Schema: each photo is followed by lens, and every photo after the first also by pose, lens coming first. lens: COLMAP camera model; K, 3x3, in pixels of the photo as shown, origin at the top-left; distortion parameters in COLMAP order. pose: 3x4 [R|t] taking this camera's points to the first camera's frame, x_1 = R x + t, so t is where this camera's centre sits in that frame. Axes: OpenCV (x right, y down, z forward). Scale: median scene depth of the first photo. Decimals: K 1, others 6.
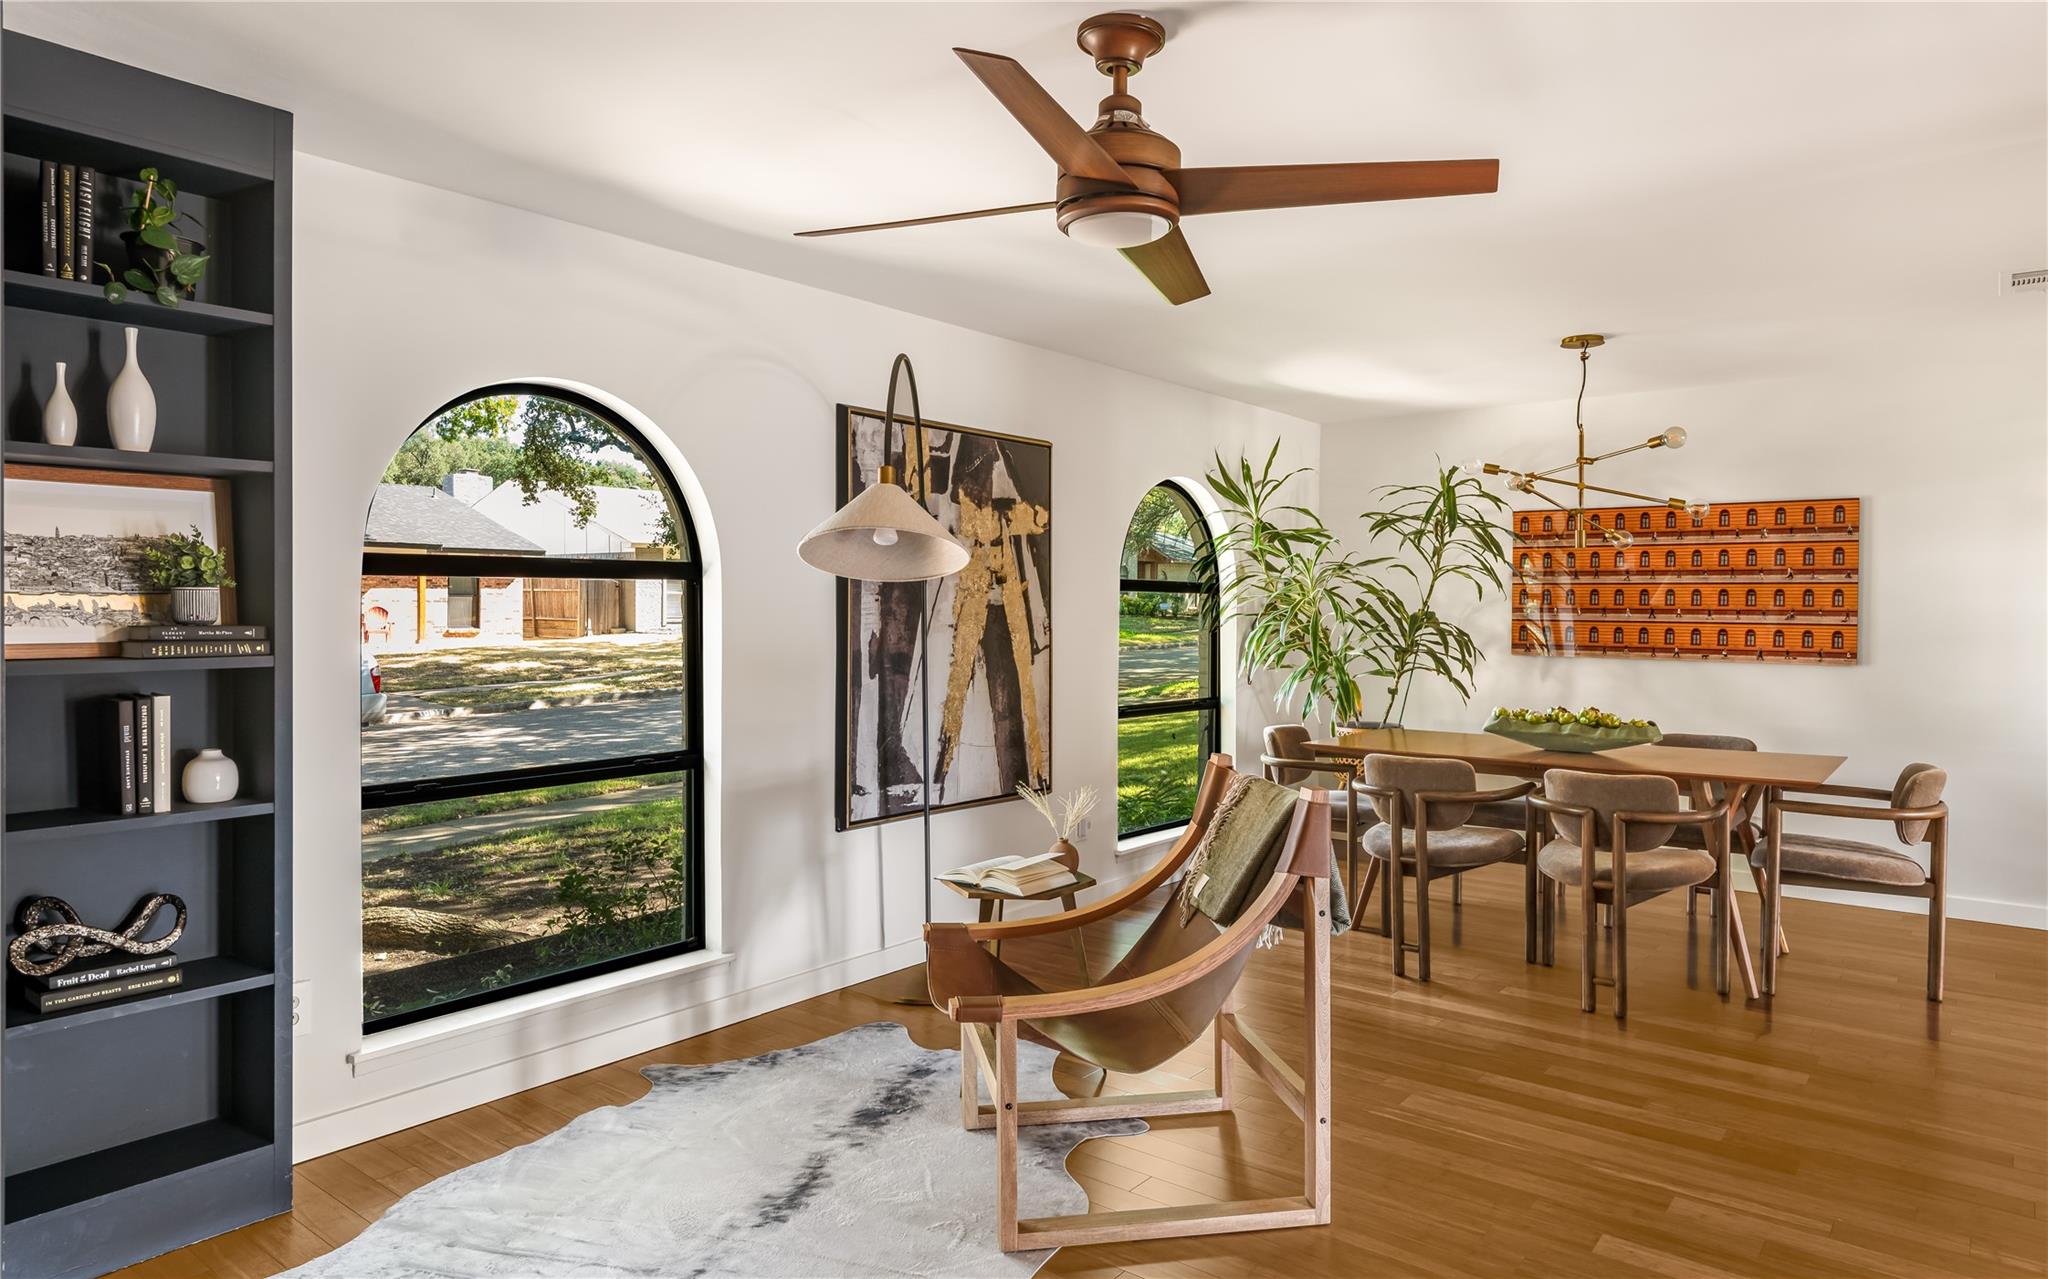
lens RADIAL K [[1241.1, 0, 1025.6], [0, 1241.1, 617.4], [0, 0, 1]] dist [0.016958, -0.014019]
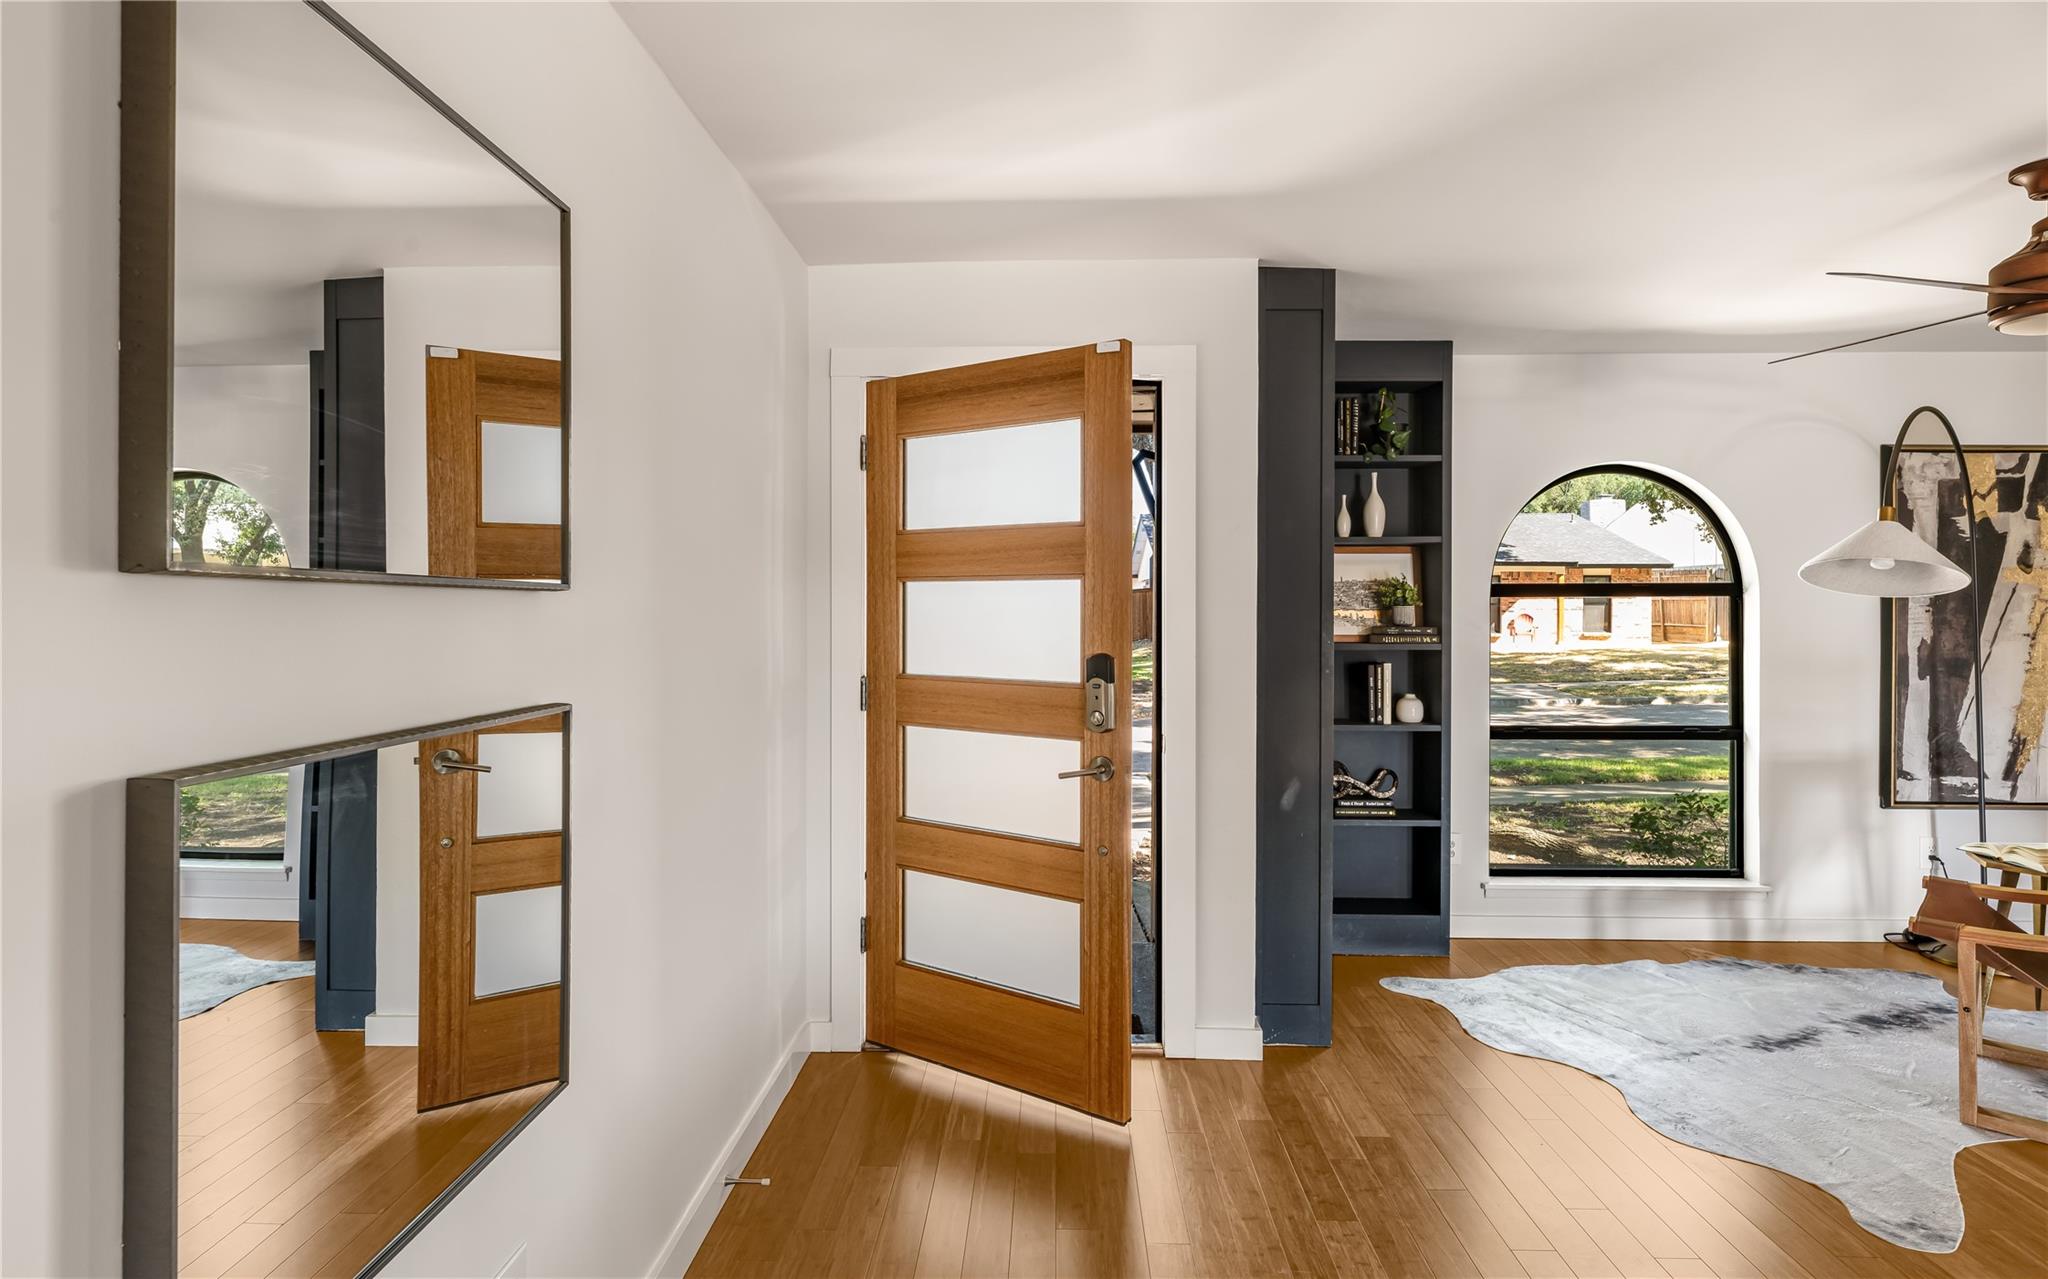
lens RADIAL K [[1086.6, 0, 1000.1], [0, 1086.6, 609.0], [0, 0, 1]] dist [0.003066, -0.006982]
pose [[0.594600, -0.002518, -0.804018, 0.175027], [-0.007884, 0.999929, -0.008963, -0.000286], [0.803983, 0.011668, 0.594537, -0.278643]]
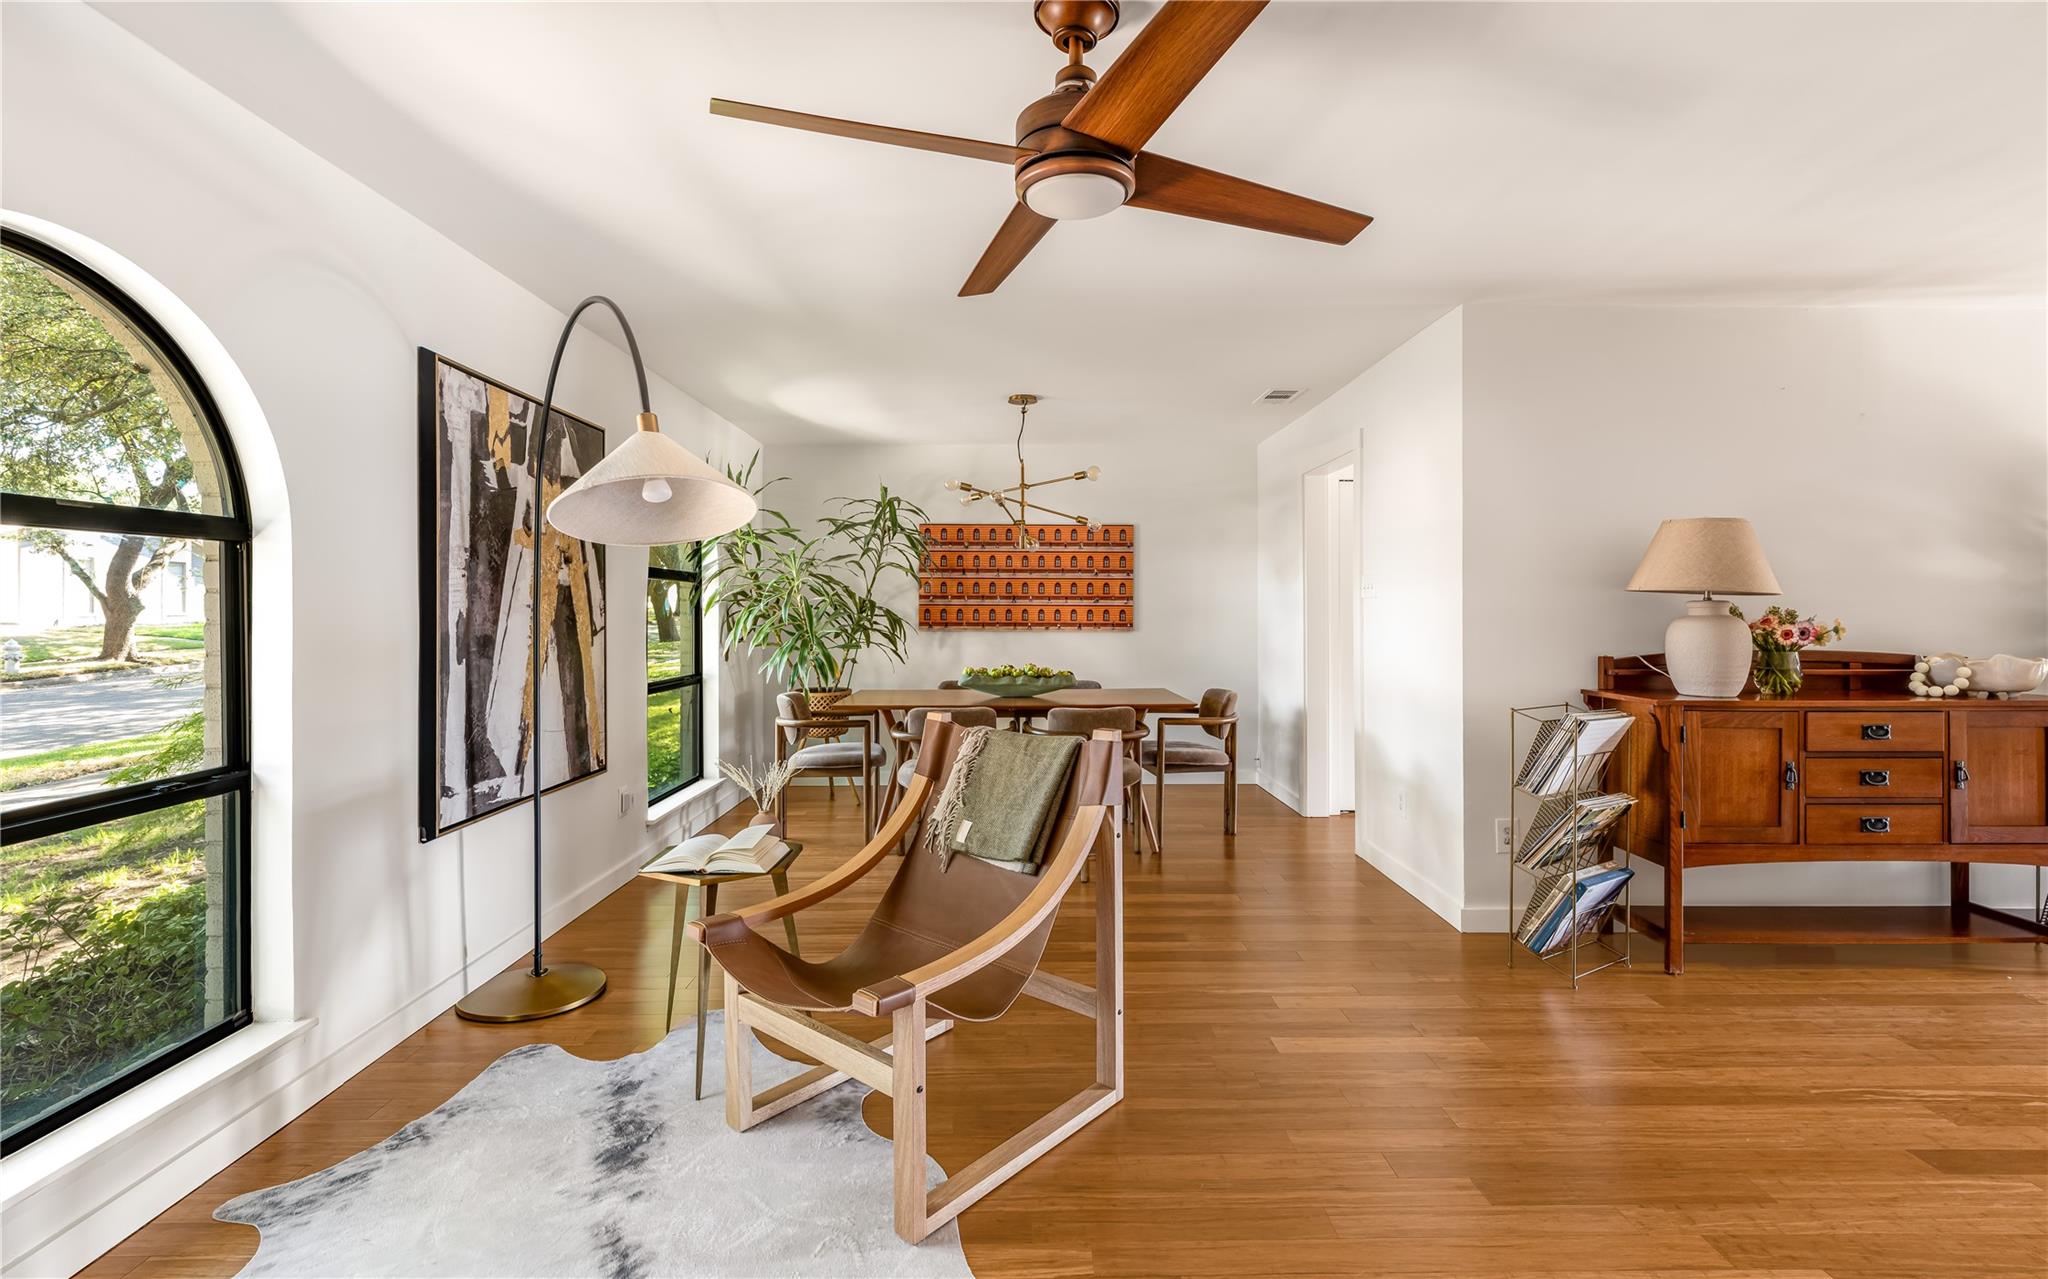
lens RADIAL K [[929.8, 0, 1024.9], [0, 929.8, 608.4], [0, 0, 1]] dist [0.003217, 0.000458]
pose [[0.771784, -0.005057, 0.635864, -0.234218], [0.009669, 0.999946, -0.003783, 0.015965], [-0.635811, 0.009068, 0.771792, 0.229140]]
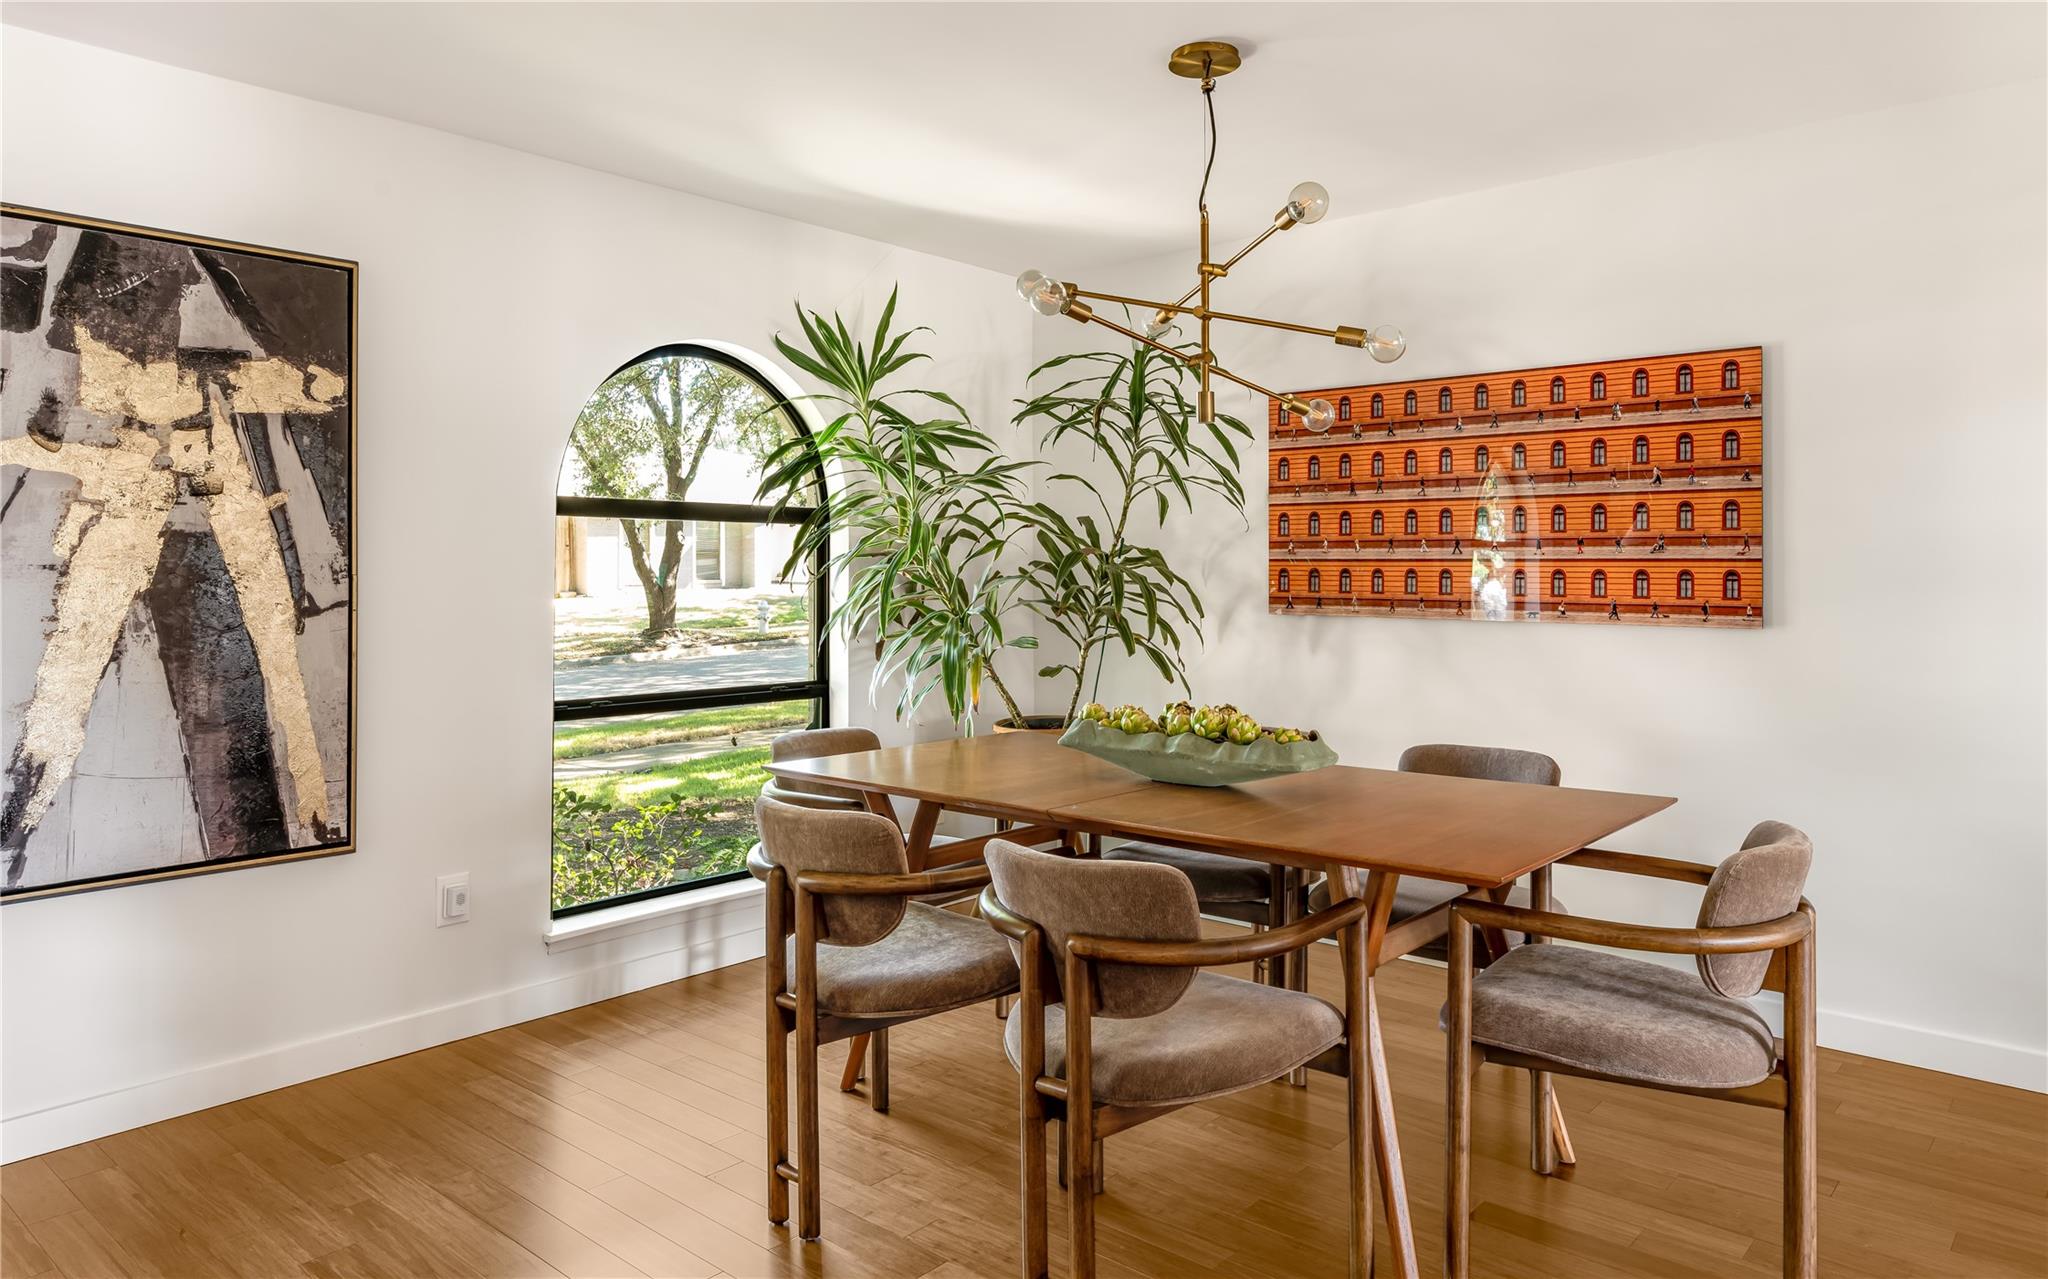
lens RADIAL K [[1323.6, 0, 1027.5], [0, 1323.6, 548.5], [0, 0, 1]] dist [0.027200, -0.007771]
pose [[0.998800, -0.008115, -0.048301, 0.442173], [0.006952, 0.999683, -0.024195, 0.017439], [0.048482, 0.023831, 0.998540, 0.443444]]
